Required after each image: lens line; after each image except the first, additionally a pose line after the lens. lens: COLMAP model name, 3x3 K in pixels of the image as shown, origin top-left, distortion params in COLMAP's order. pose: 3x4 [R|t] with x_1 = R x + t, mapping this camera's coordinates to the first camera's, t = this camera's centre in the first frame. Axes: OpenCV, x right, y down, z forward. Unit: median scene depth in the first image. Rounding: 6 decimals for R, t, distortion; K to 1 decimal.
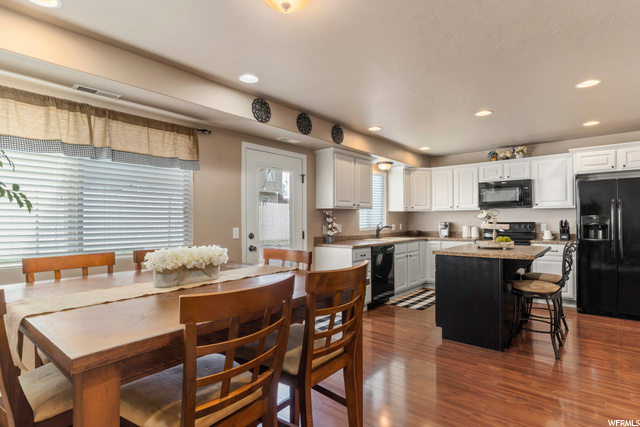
lens RADIAL K [[329.9, 0, 322.9], [0, 329.9, 220.2], [0, 0, 1]] dist [0.000258, 0.000246]
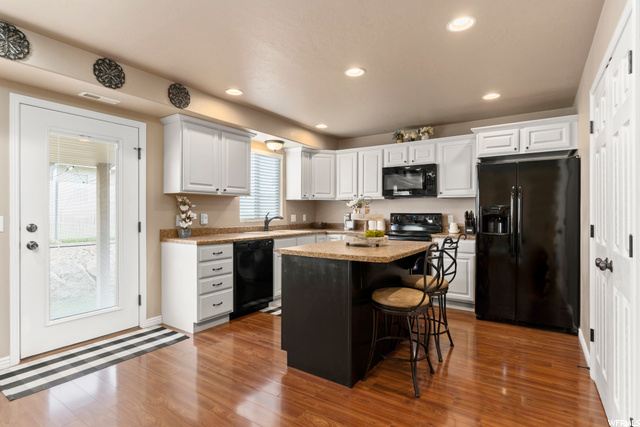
lens RADIAL K [[325.8, 0, 320.0], [0, 325.8, 213.5], [0, 0, 1]] dist [-0.001772, 0.000366]
pose [[0.994691, 0.007738, 0.102614, 0.263877], [-0.008133, 0.999961, 0.003432, 0.007065], [-0.102583, -0.004248, 0.994715, 0.192269]]
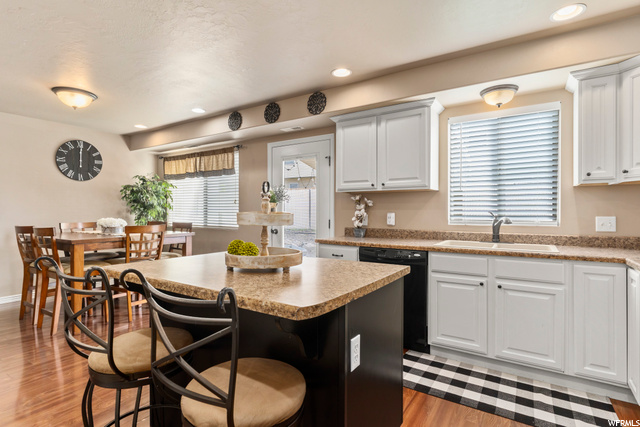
lens RADIAL K [[325.8, 0, 320.0], [0, 325.8, 213.5], [0, 0, 1]] dist [-0.001772, 0.000366]
pose [[0.124097, 0.013315, -0.992181, 0.769666], [-0.002714, 0.999911, 0.013079, 0.004941], [0.992266, 0.001070, 0.124123, 0.813201]]
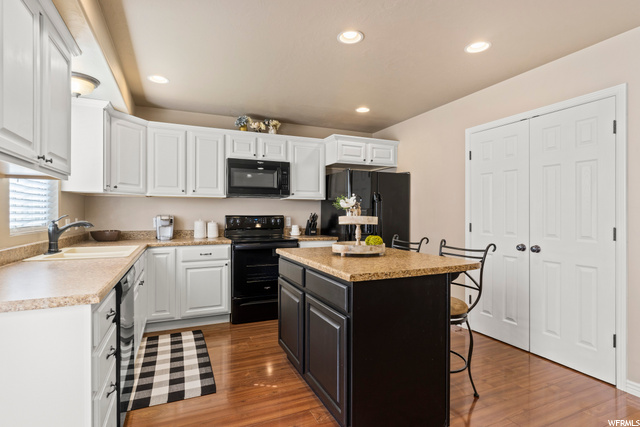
lens RADIAL K [[332.9, 0, 321.6], [0, 332.9, 212.2], [0, 0, 1]] dist [-0.000558, -0.000354]
pose [[0.430055, 0.013971, 0.902695, -0.080615], [-0.003437, 0.999898, -0.013838, 0.009840], [-0.902796, 0.002848, 0.430059, 0.633183]]
